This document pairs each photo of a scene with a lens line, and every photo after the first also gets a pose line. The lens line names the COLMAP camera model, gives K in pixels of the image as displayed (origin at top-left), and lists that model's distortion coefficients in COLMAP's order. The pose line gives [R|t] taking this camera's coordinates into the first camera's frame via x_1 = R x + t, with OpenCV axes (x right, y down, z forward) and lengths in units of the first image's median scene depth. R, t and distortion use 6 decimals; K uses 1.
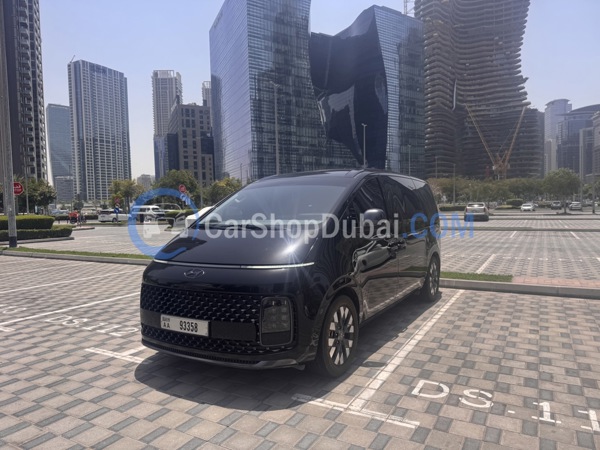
lens RADIAL K [[418.4, 0, 300.0], [0, 418.4, 225.0], [0, 0, 1]] dist [0.002723, -0.003111]
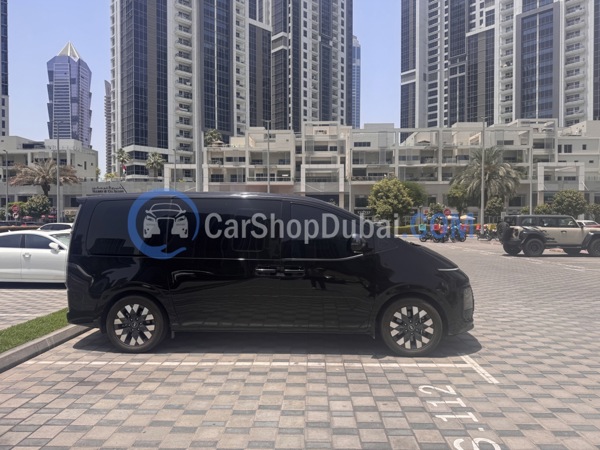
lens RADIAL K [[407.5, 0, 301.6], [0, 407.5, 229.4], [0, 0, 1]] dist [0.089159, -0.123318]
pose [[-0.453382, 0.011247, 0.891246, -1.359268], [0.041311, 0.999111, 0.008407, -0.077664], [-0.890359, 0.040630, -0.453443, 2.142479]]
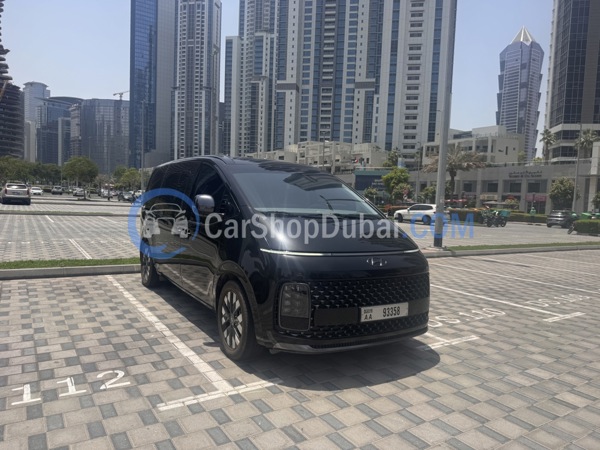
lens RADIAL K [[417.5, 0, 300.0], [0, 417.5, 225.0], [0, 0, 1]] dist [0.051067, -0.074281]
pose [[0.460028, -0.007309, 0.887874, -1.162958], [-0.025077, 0.999460, 0.021220, 0.008135], [-0.887550, -0.032027, 0.459597, 0.650718]]
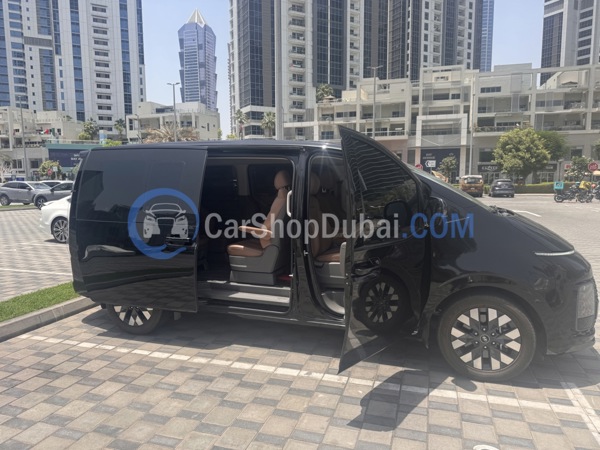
lens RADIAL K [[415.8, 0, 303.3], [0, 415.8, 224.5], [0, 0, 1]] dist [0.044083, -0.051026]
pose [[-0.201801, -0.076298, 0.976450, -1.111176], [0.040617, 0.995452, 0.086177, -0.070376], [-0.978584, 0.057051, -0.197784, 1.783818]]
